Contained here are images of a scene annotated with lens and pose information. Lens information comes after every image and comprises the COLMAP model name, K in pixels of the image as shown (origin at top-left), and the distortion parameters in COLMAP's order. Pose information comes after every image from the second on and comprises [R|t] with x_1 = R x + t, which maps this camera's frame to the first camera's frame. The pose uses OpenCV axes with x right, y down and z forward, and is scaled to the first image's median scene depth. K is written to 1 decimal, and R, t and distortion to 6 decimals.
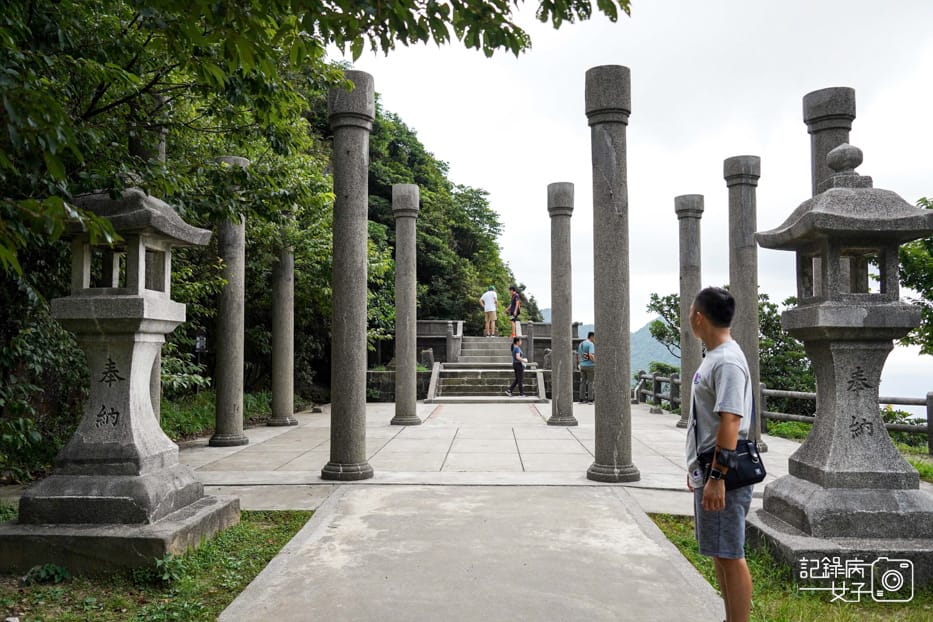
lens RADIAL K [[747.6, 0, 464.0], [0, 747.6, 311.8], [0, 0, 1]] dist [-0.026429, 0.032830]
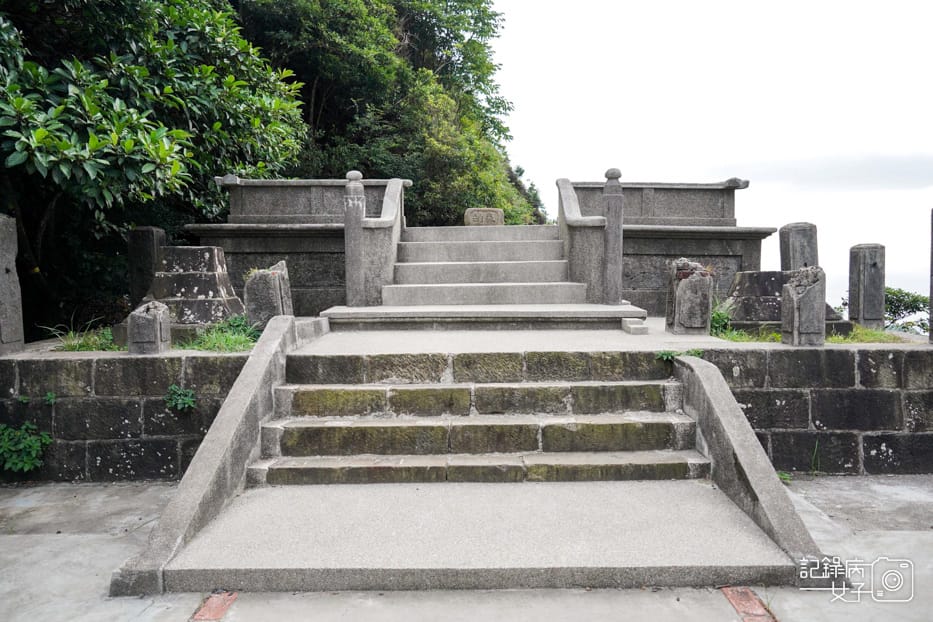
lens RADIAL K [[747.6, 0, 468.7], [0, 747.6, 306.7], [0, 0, 1]] dist [-0.026429, 0.032830]
pose [[0.999552, -0.012365, 0.027255, 0.018337], [0.009082, 0.993039, 0.117431, 0.029998], [-0.028518, -0.117131, 0.992707, 0.647668]]
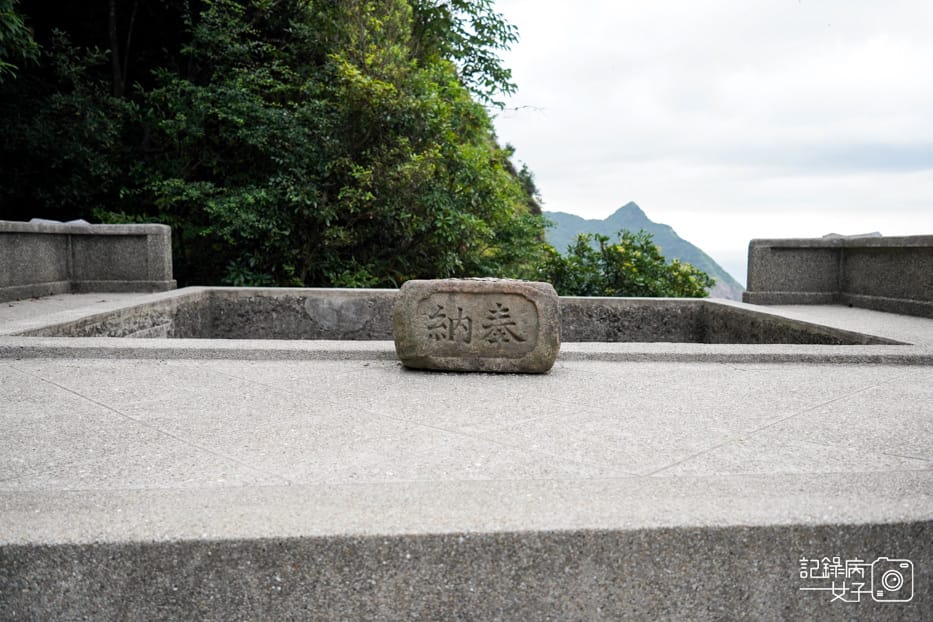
lens RADIAL K [[747.6, 0, 465.7], [0, 747.6, 315.2], [0, 0, 1]] dist [-0.026429, 0.032830]
pose [[0.998807, -0.014852, 0.046524, 0.032454], [0.007546, 0.988129, 0.153440, 0.014502], [-0.048250, -0.152906, 0.987062, 0.955139]]
